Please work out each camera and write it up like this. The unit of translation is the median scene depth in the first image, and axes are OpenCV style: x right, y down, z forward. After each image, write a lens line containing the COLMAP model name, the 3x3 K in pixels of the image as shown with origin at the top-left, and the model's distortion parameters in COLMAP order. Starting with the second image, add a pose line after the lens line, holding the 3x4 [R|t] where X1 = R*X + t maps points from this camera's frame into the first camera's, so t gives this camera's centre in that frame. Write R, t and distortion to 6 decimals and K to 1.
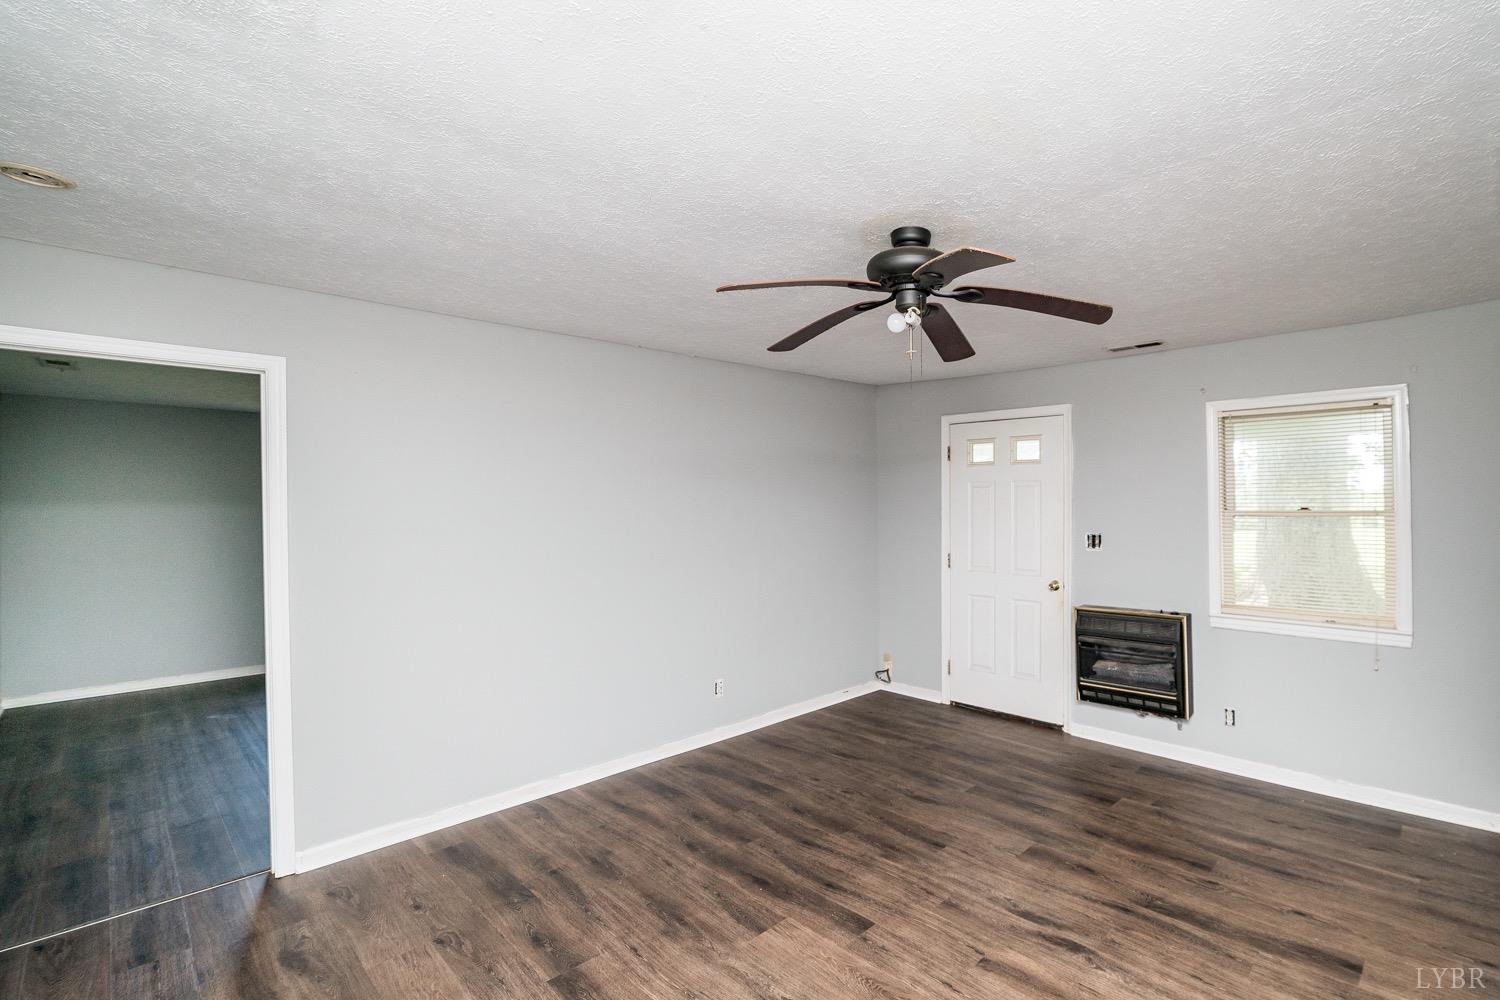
lens RADIAL K [[707.4, 0, 750.0], [0, 707.4, 500.0], [0, 0, 1]] dist [0.001122, 0.000356]
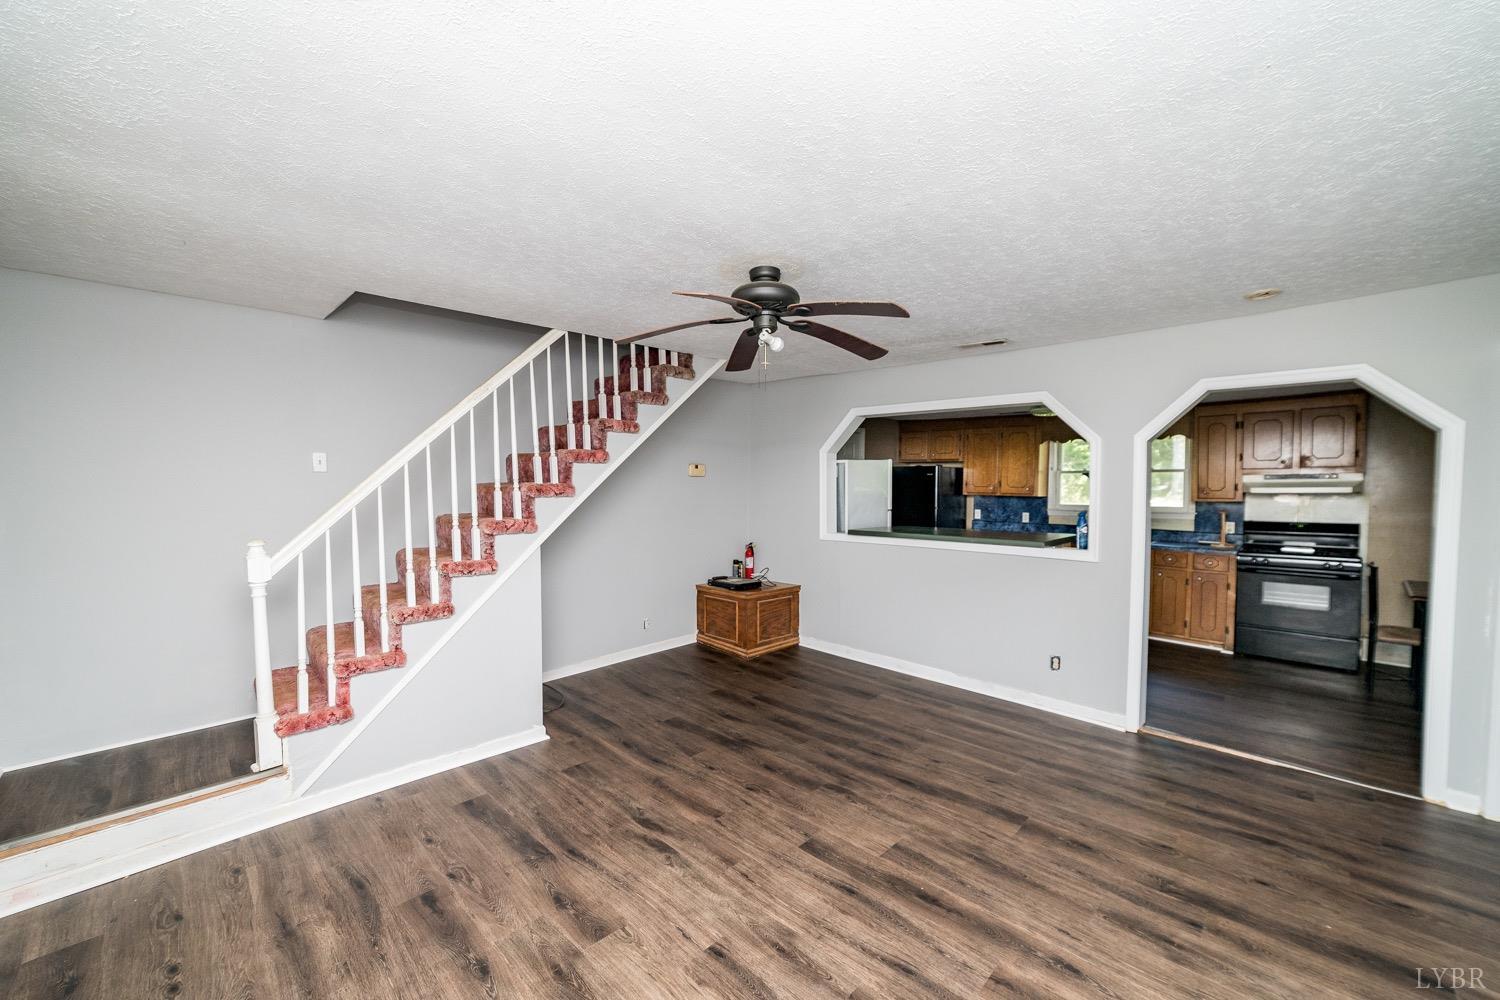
lens RADIAL K [[601.9, 0, 750.0], [0, 601.9, 500.0], [0, 0, 1]] dist [0.000351, 0.000034]
pose [[-0.991842, 0.013780, -0.126726, 0.353992], [0.012302, 0.999847, 0.012437, 0.030607], [0.126878, 0.010776, -0.991860, 1.864340]]
